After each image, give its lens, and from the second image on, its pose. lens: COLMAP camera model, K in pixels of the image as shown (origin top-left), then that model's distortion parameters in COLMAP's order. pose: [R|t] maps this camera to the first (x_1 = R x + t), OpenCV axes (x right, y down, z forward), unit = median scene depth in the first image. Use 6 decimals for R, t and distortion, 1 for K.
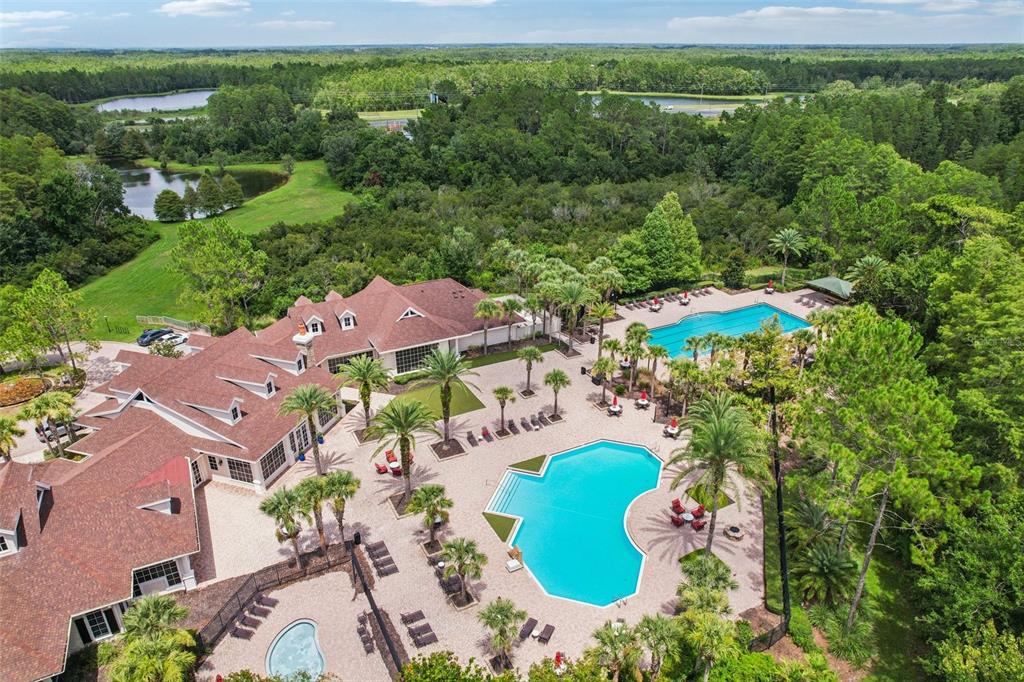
lens RADIAL K [[652.5, 0, 510.9], [0, 652.5, 344.8], [0, 0, 1]] dist [-0.042353, 0.030027]
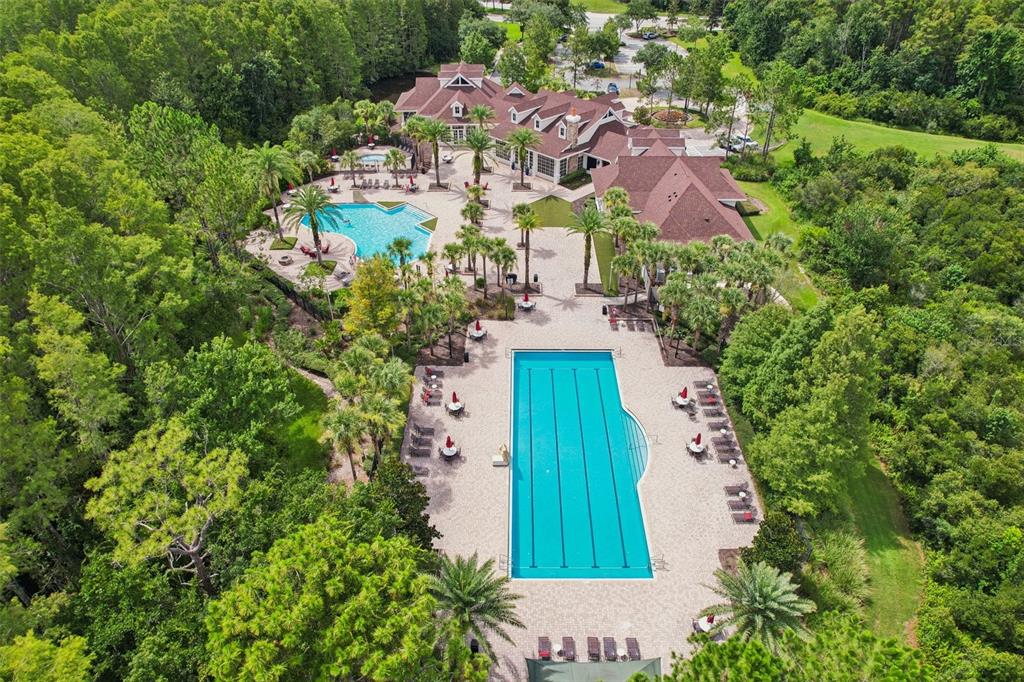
lens RADIAL K [[652.5, 0, 510.9], [0, 652.5, 344.8], [0, 0, 1]] dist [-0.042353, 0.030027]
pose [[-0.467020, 0.530886, -0.707144, 0.843929], [-0.370018, 0.608998, 0.701575, -0.549874], [0.803106, 0.589306, -0.087977, 1.117937]]
